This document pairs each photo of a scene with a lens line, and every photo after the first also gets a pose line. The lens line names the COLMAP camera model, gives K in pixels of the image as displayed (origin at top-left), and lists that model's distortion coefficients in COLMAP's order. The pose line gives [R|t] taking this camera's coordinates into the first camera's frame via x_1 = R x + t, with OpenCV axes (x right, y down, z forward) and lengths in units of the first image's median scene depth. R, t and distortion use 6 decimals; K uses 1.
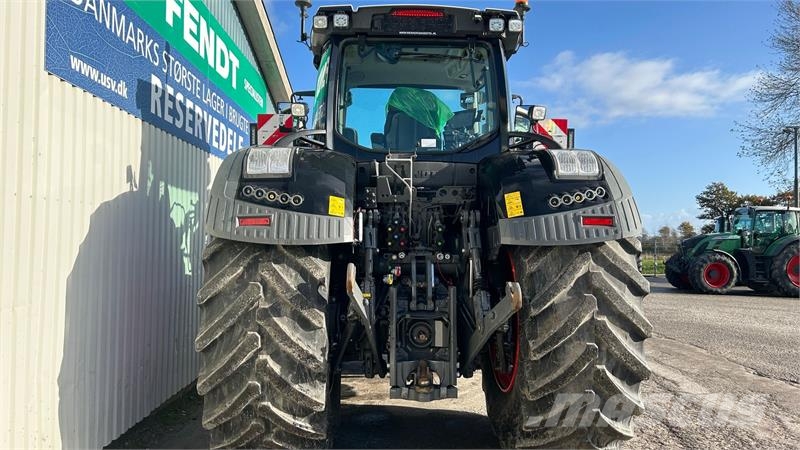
lens RADIAL K [[601.3, 0, 400.0], [0, 601.3, 225.0], [0, 0, 1]] dist [0.036262, -0.008021]
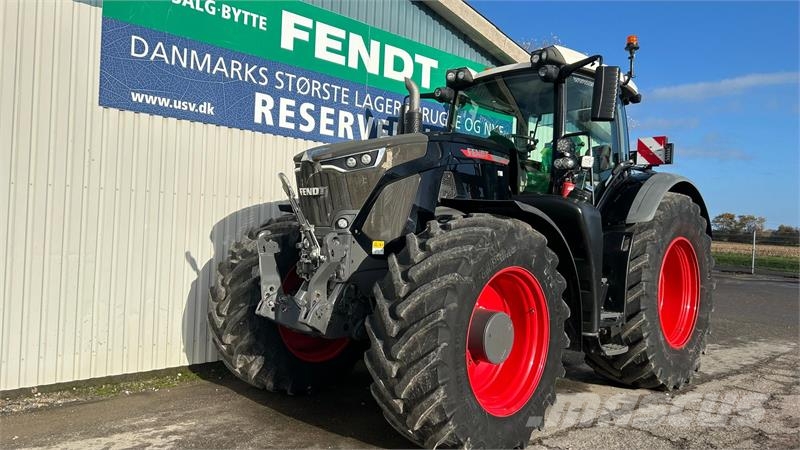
lens RADIAL K [[601.3, 0, 400.0], [0, 601.3, 225.0], [0, 0, 1]] dist [0.036262, -0.008021]
pose [[0.683401, 0.022433, -0.729698, 0.829336], [-0.020498, 0.999723, 0.011537, 0.012742], [0.729755, 0.007073, 0.683672, 0.388444]]
